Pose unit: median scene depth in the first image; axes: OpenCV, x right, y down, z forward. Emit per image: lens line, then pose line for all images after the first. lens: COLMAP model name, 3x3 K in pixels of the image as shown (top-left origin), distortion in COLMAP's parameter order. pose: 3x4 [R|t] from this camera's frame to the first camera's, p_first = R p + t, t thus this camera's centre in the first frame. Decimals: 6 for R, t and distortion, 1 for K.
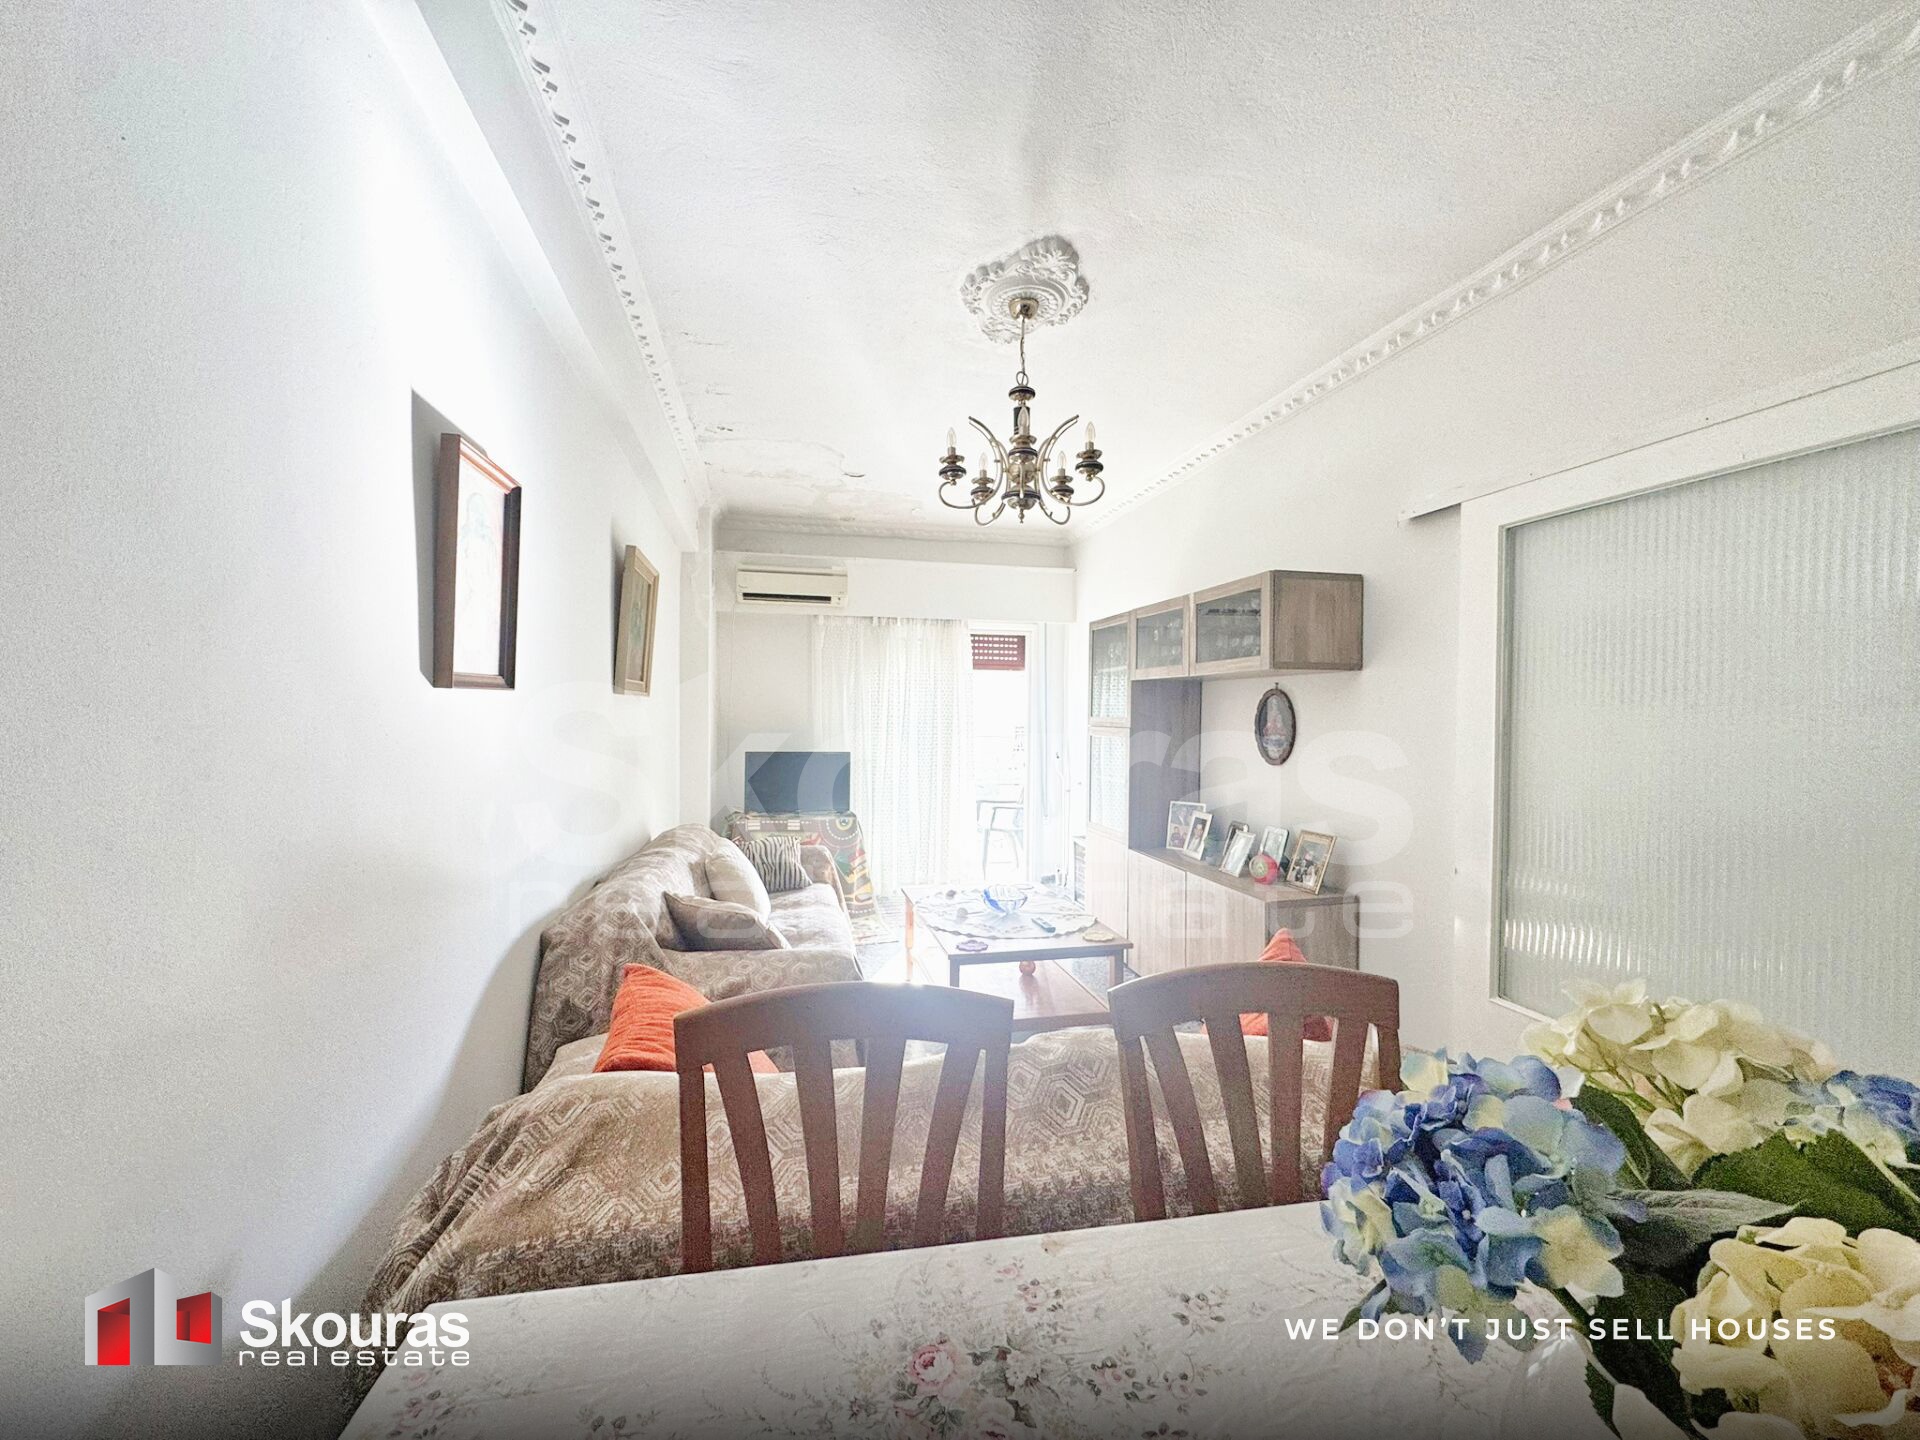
lens RADIAL K [[764.1, 0, 960.0], [0, 764.1, 720.0], [0, 0, 1]] dist [-0.000728, -0.000585]
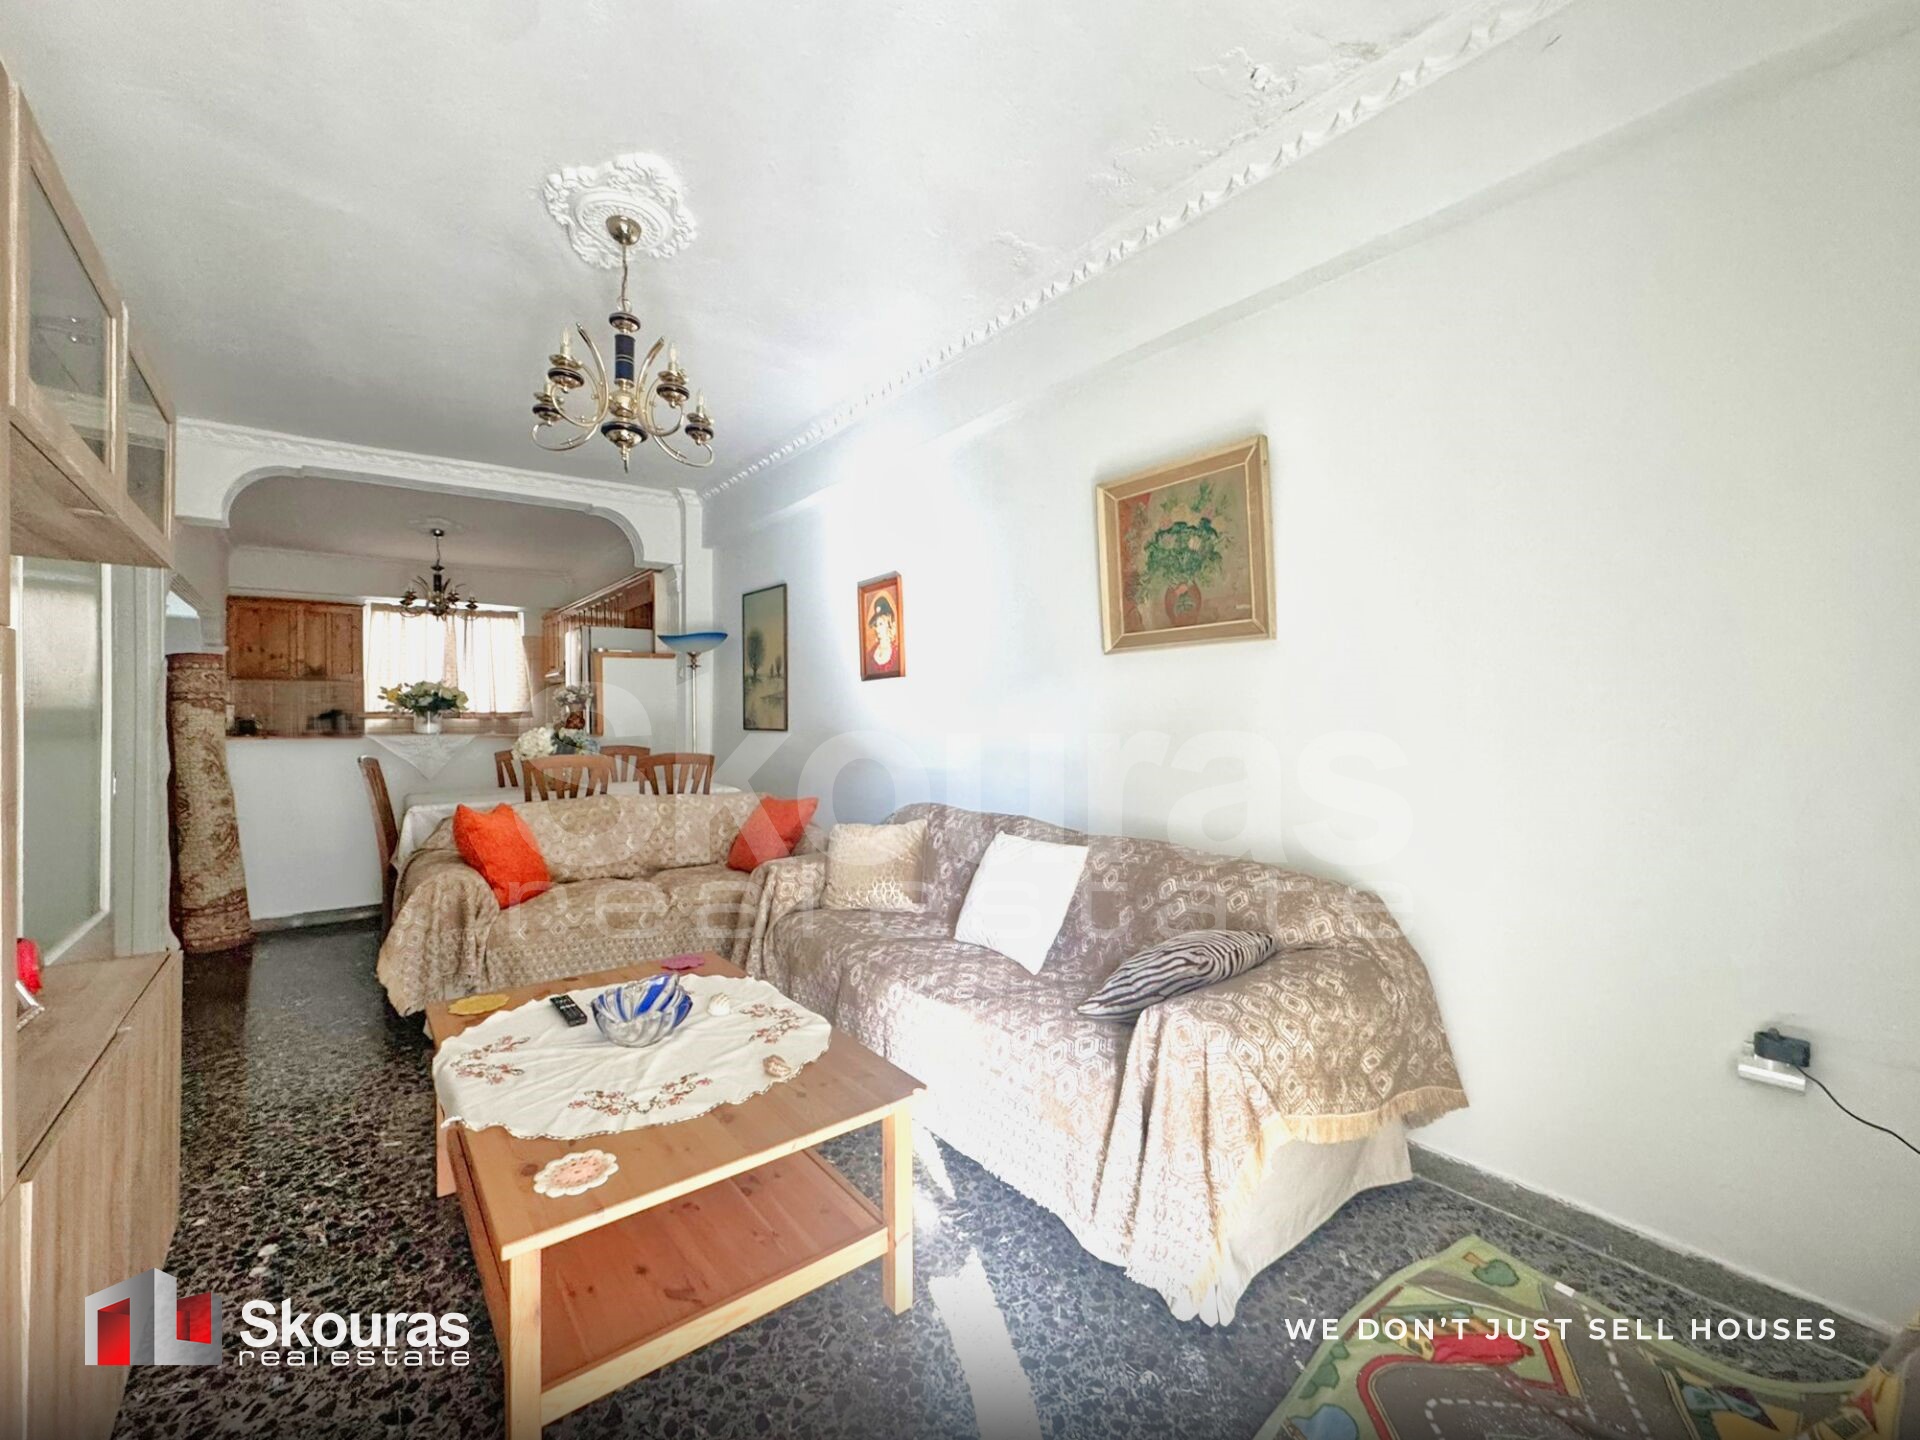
lens RADIAL K [[766.5, 0, 960.0], [0, 766.5, 720.0], [0, 0, 1]] dist [-0.000912, -0.000254]
pose [[-0.894953, -0.001383, -0.446158, 0.117408], [-0.003369, 0.999988, 0.003657, 0.041905], [0.446148, 0.004776, -0.894947, 1.798783]]
